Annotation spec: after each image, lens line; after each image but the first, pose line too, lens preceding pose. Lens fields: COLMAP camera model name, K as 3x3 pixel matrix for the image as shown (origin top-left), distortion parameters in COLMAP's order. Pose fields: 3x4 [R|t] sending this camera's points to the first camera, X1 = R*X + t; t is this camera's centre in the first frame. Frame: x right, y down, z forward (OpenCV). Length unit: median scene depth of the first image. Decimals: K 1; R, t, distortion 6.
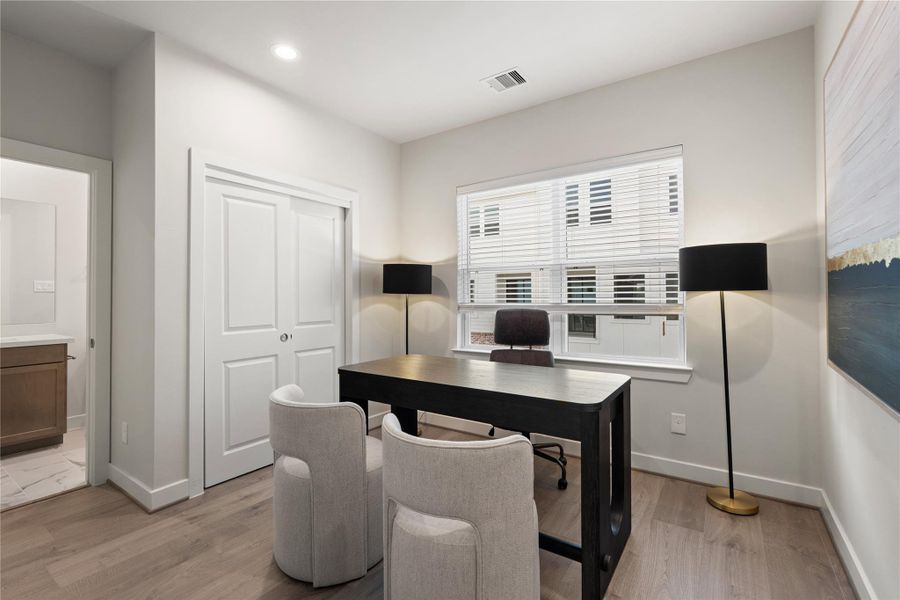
lens RADIAL K [[405.5, 0, 452.2], [0, 405.5, 292.9], [0, 0, 1]] dist [0.001524, 0.000207]
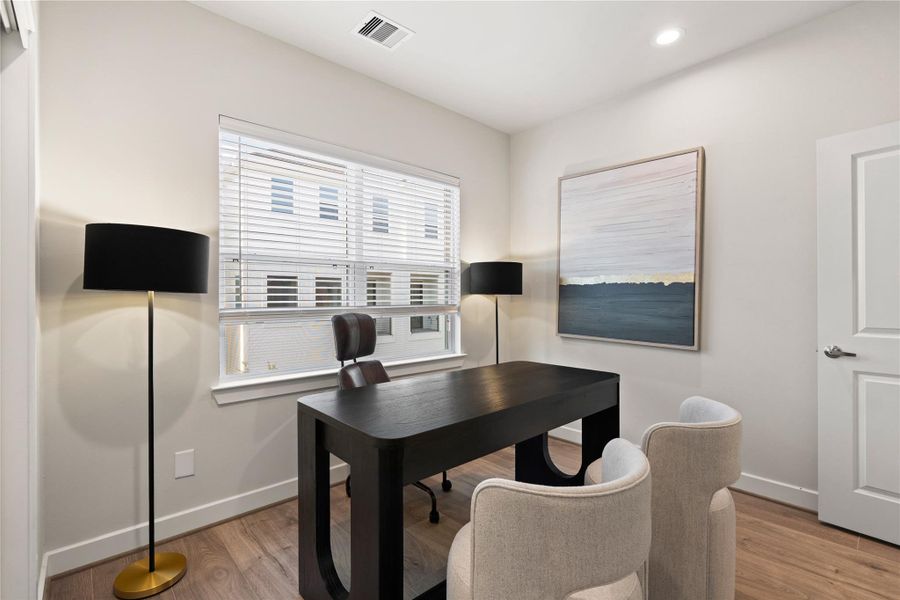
lens RADIAL K [[405.5, 0, 455.8], [0, 405.5, 299.1], [0, 0, 1]] dist [0.001524, 0.000207]
pose [[0.237172, 0.001066, 0.971467, -0.502067], [-0.006333, 0.999980, 0.000448, 0.007666], [-0.971447, -0.006259, 0.237174, 0.539243]]
